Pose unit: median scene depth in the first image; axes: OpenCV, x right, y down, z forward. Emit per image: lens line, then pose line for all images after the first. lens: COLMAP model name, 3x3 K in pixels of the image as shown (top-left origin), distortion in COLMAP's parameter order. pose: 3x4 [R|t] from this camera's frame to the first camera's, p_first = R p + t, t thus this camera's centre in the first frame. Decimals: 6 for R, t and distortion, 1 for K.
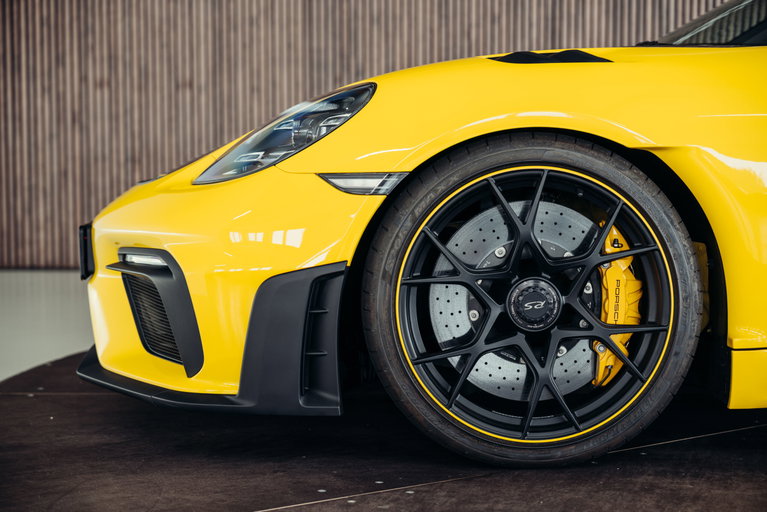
lens RADIAL K [[1496.2, 0, 383.5], [0, 1496.2, 256.0], [0, 0, 1]] dist [0.051429, -0.064388]
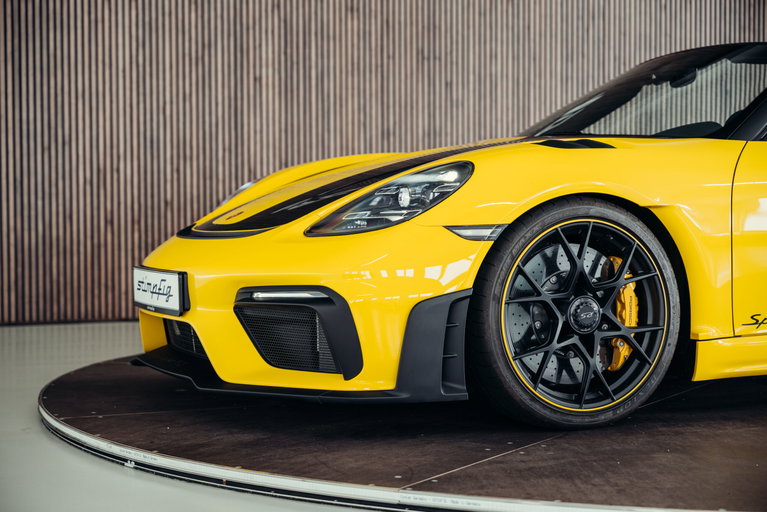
lens RADIAL K [[1542.0, 0, 383.5], [0, 1542.0, 256.0], [0, 0, 1]] dist [0.028311, 0.049898]
pose [[0.908520, -0.017200, 0.417488, -0.695966], [0.036126, 0.998644, -0.037473, 0.024376], [-0.416278, 0.049127, 0.907909, -0.274233]]
